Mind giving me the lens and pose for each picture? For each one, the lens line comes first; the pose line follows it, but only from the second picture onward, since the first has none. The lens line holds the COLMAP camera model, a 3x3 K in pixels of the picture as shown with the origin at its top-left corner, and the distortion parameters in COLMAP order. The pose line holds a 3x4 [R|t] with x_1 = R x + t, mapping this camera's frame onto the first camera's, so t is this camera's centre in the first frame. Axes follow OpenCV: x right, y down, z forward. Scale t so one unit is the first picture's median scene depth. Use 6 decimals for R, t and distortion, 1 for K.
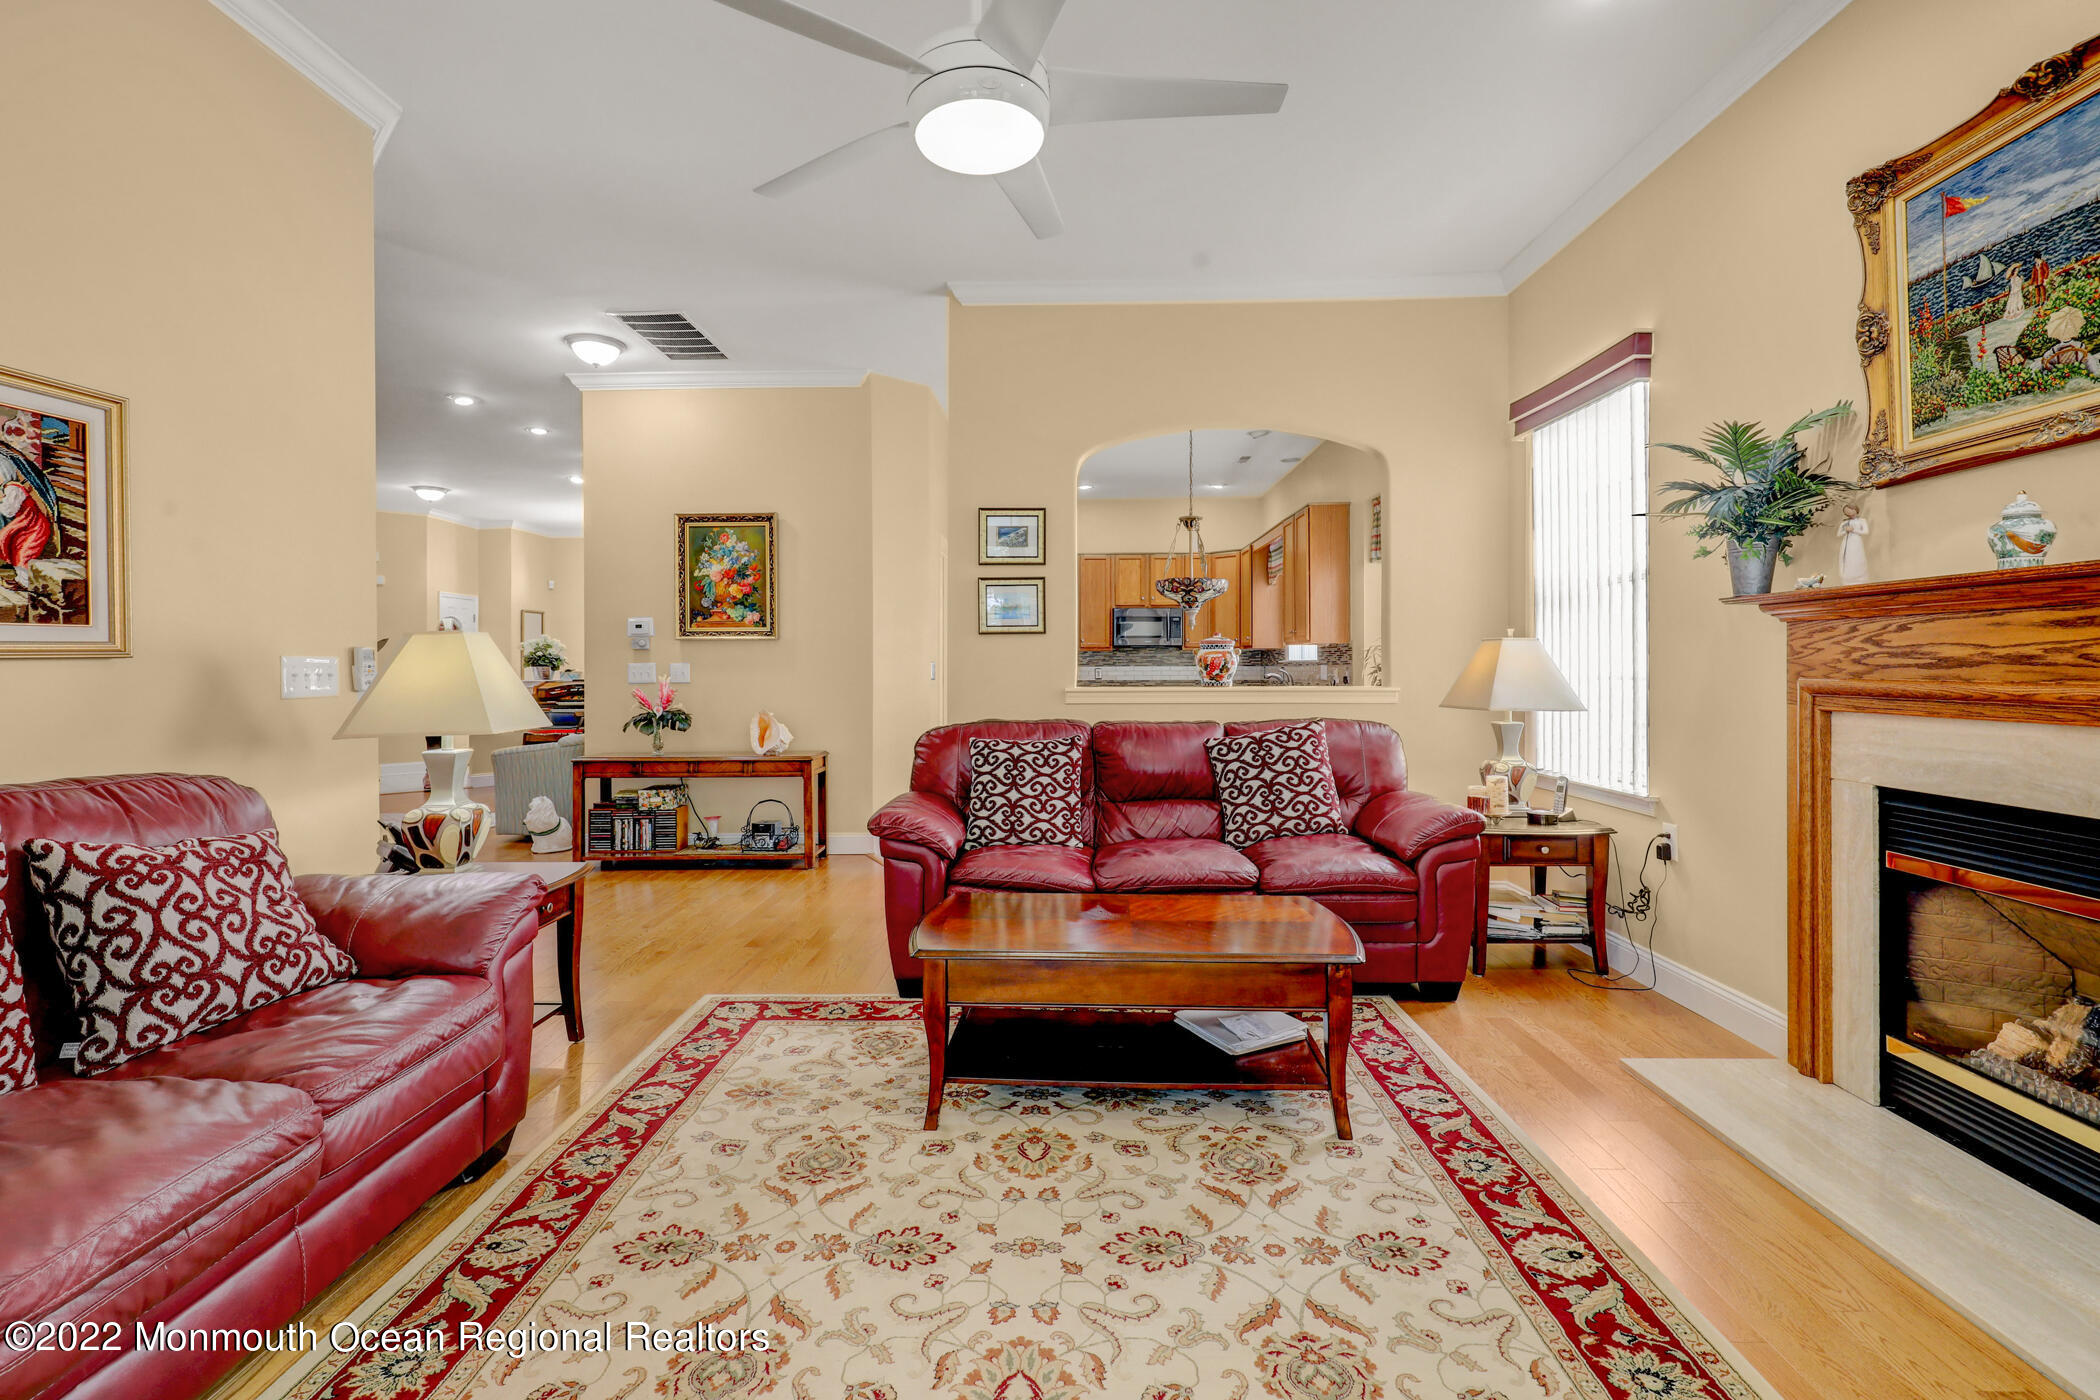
lens RADIAL K [[961.8, 0, 1047.6], [0, 961.8, 664.8], [0, 0, 1]] dist [-0.003210, 0.000259]
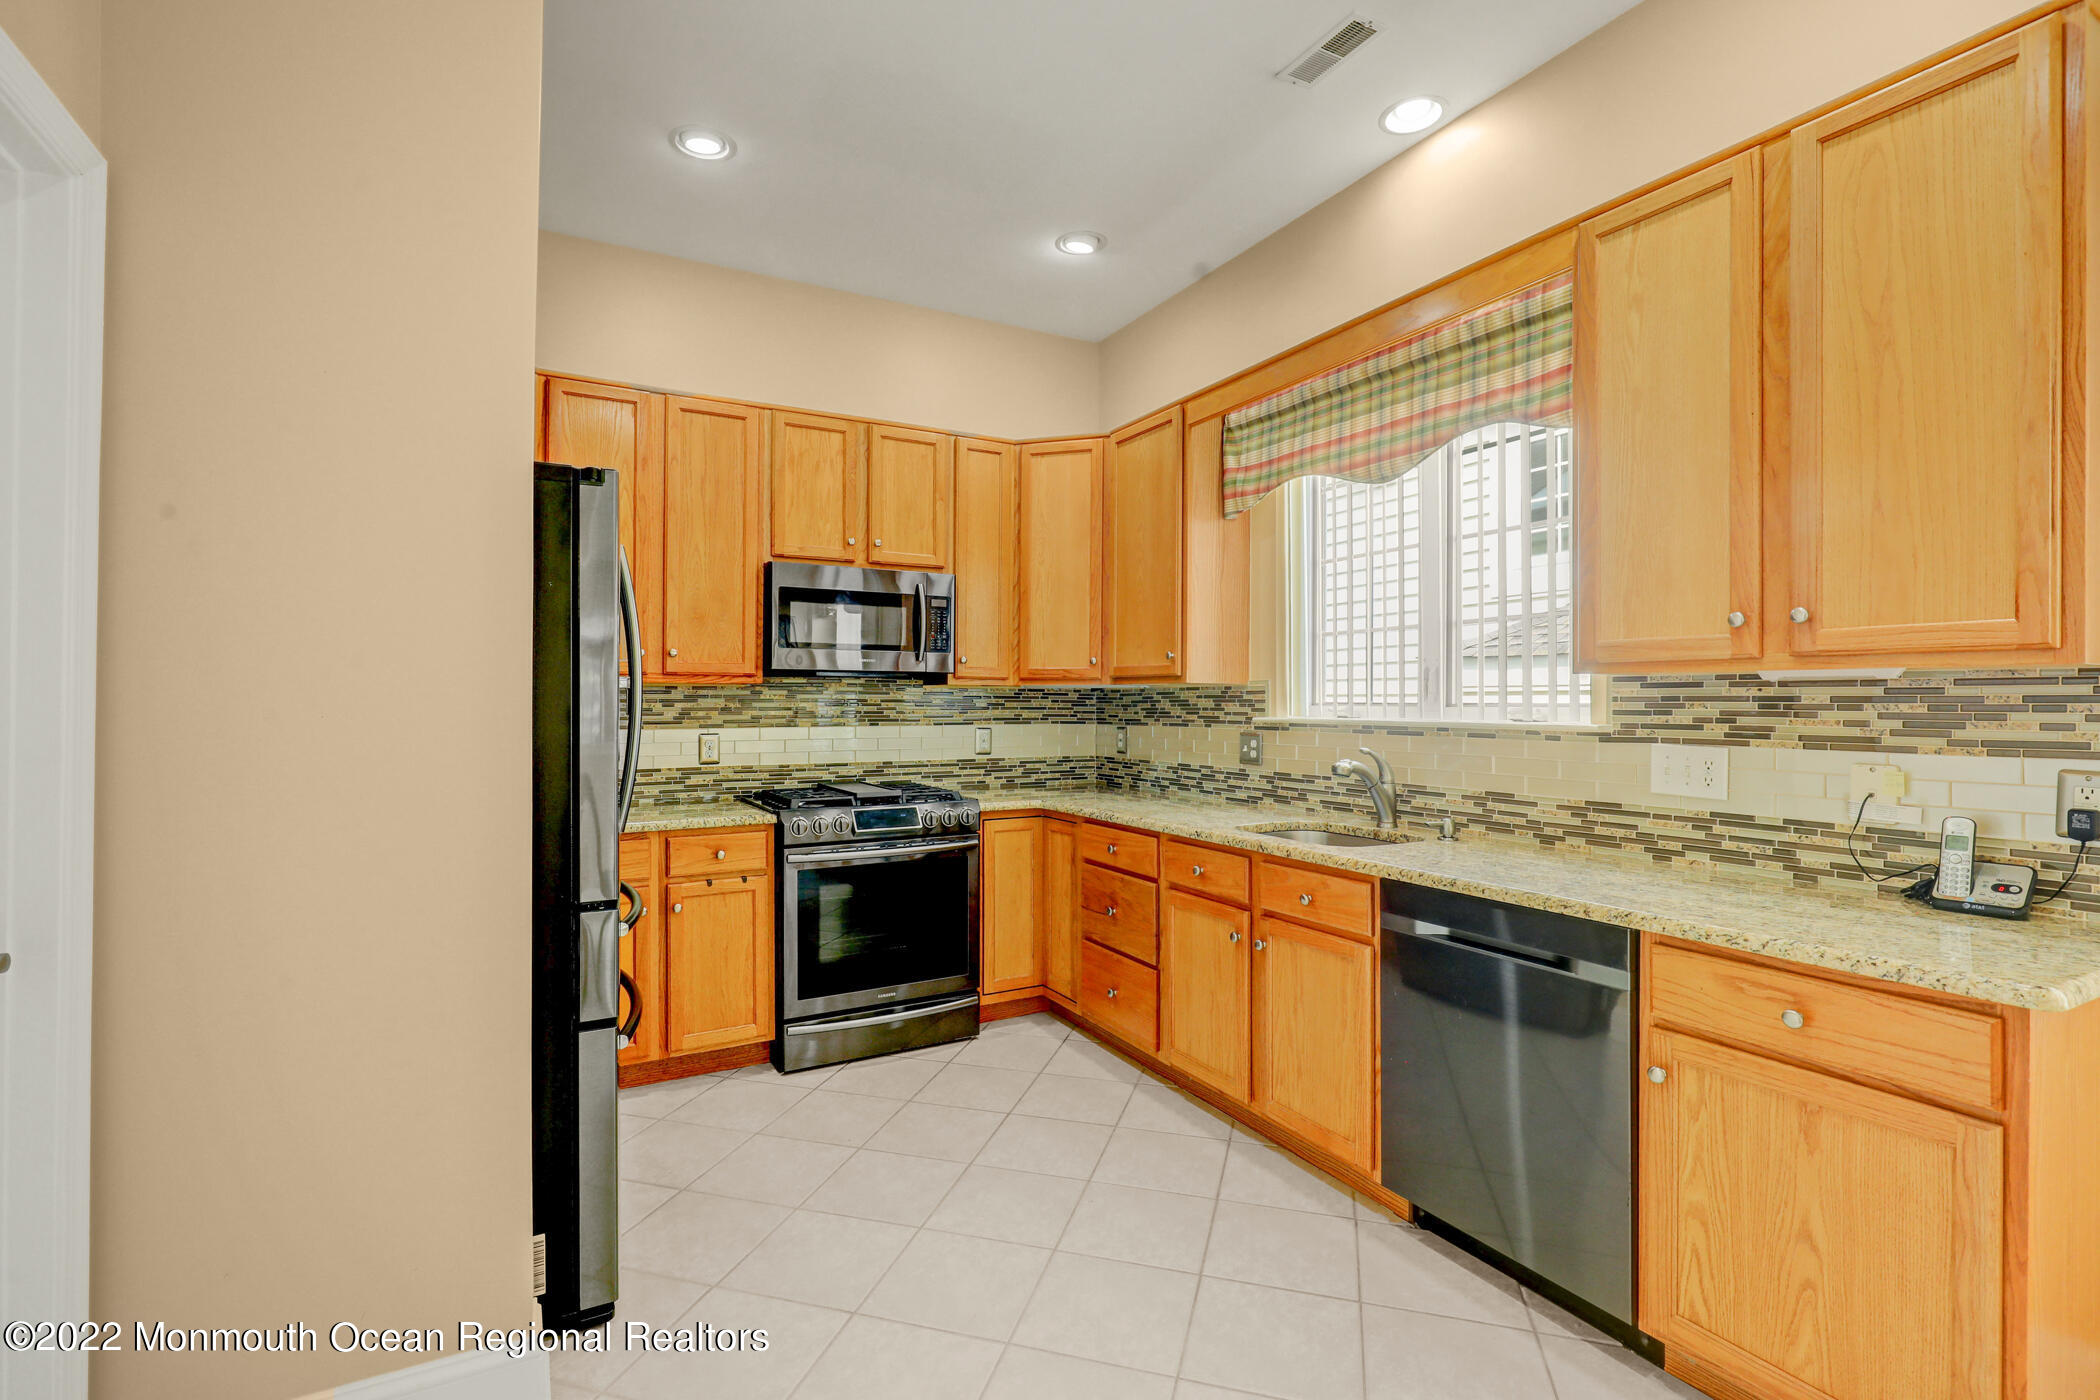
lens RADIAL K [[951.5, 0, 1059.5], [0, 951.5, 694.8], [0, 0, 1]] dist [-0.003173, -0.000108]
pose [[0.862184, 0.006557, 0.506553, -0.061706], [-0.003730, 0.999971, -0.006597, -0.036646], [-0.506582, 0.003799, 0.862183, 2.692700]]
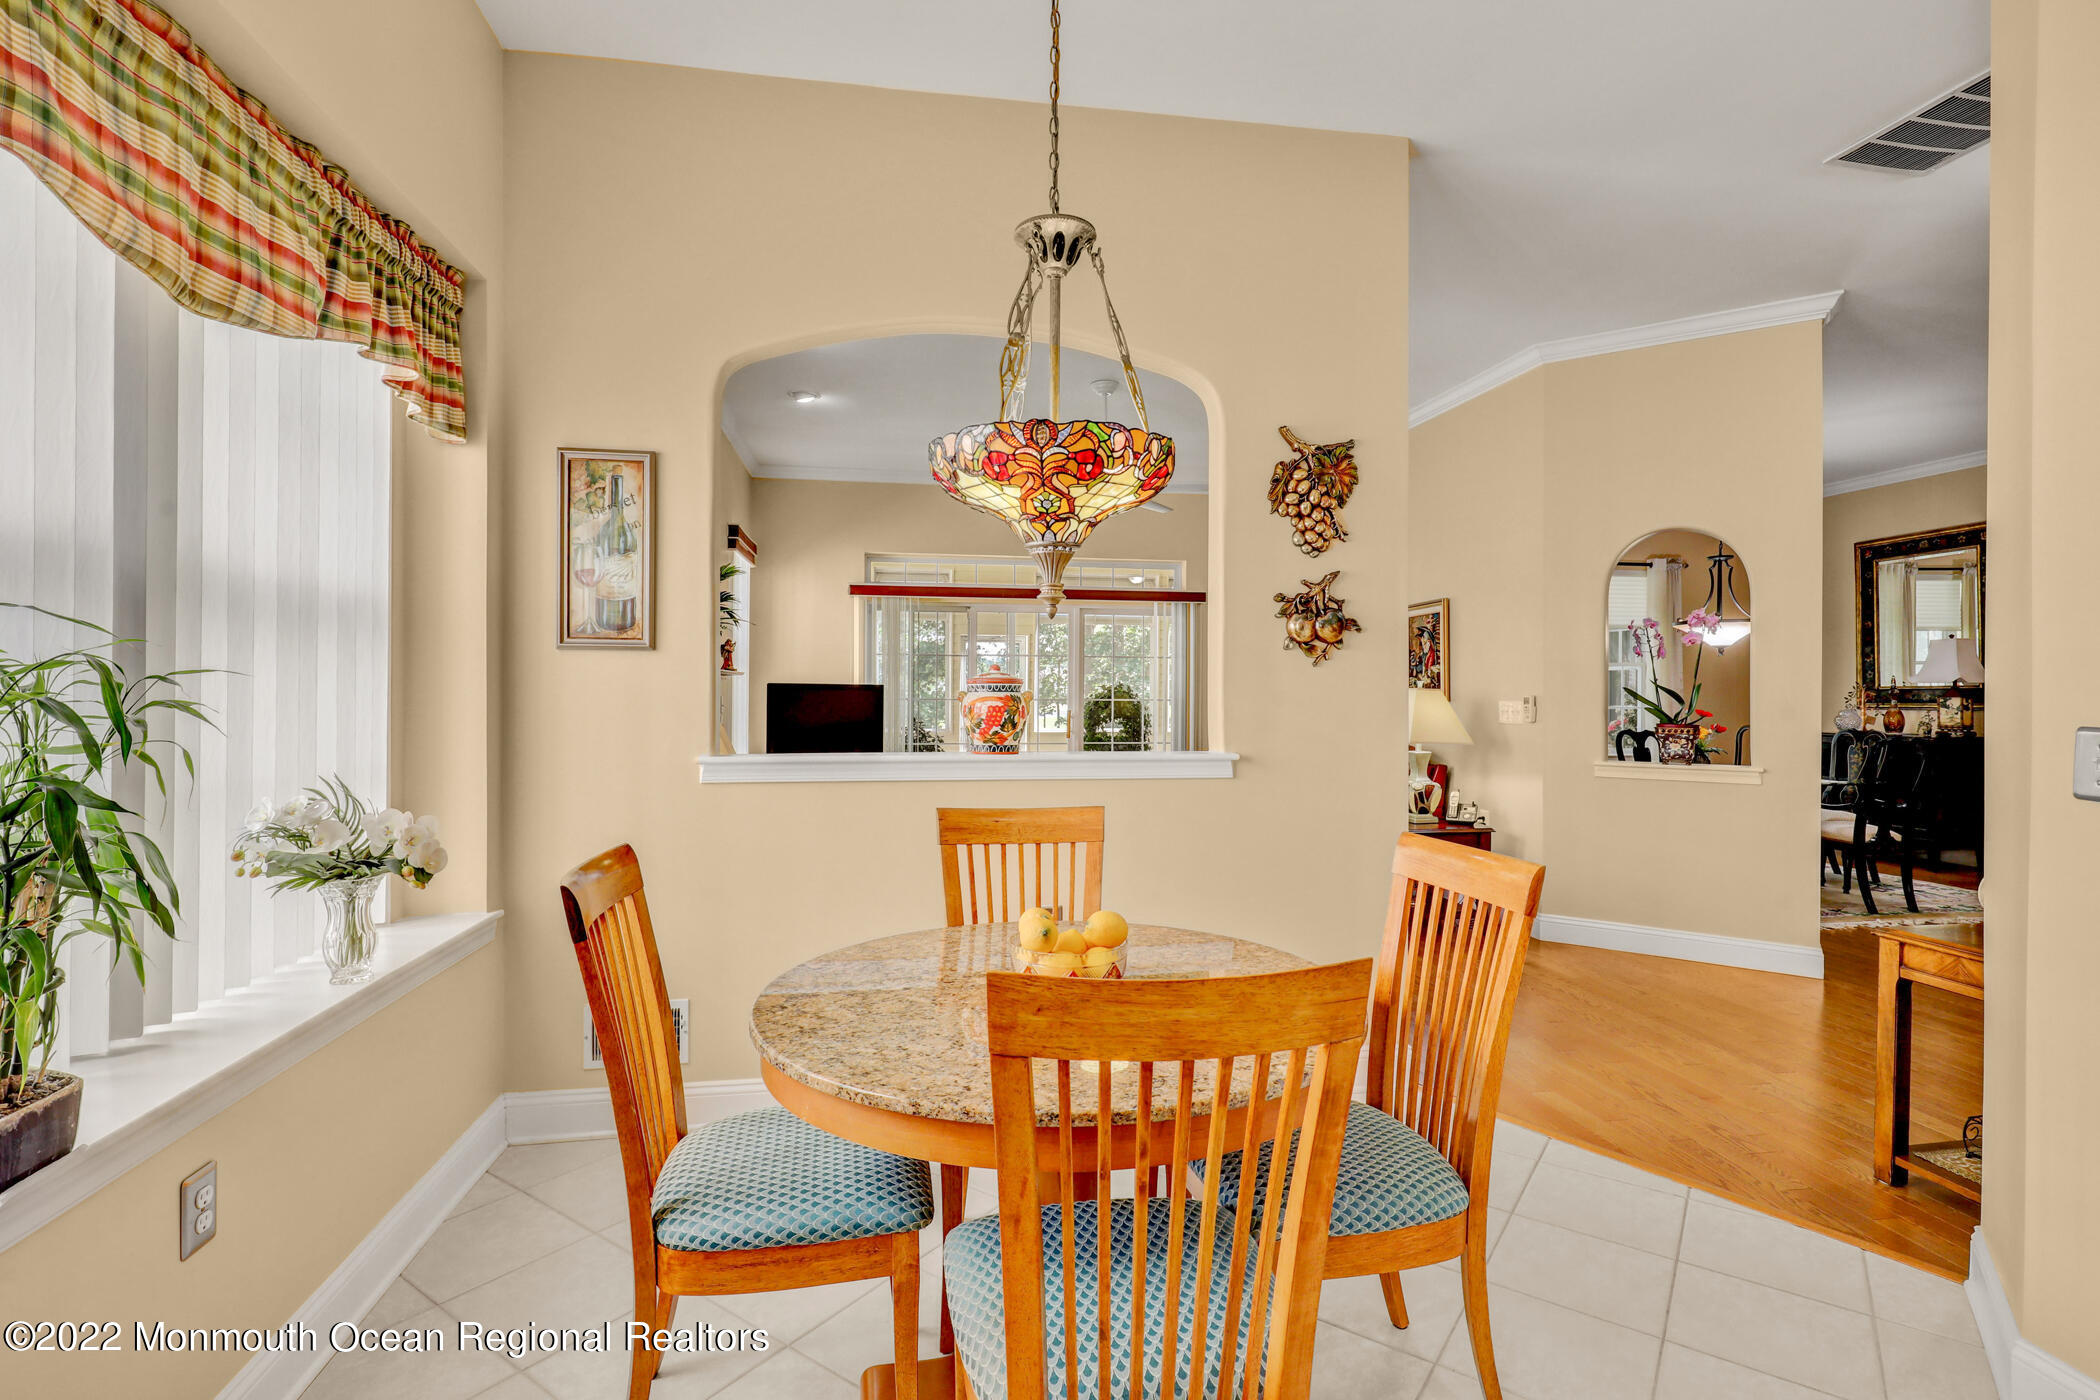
lens RADIAL K [[1007.3, 0, 1055.2], [0, 1007.3, 683.4], [0, 0, 1]] dist [-0.000012, -0.001031]
pose [[-0.983183, -0.000584, -0.182621, 0.458540], [-0.000241, 0.999998, -0.001901, -0.046423], [0.182621, -0.001825, -0.983182, 3.094099]]
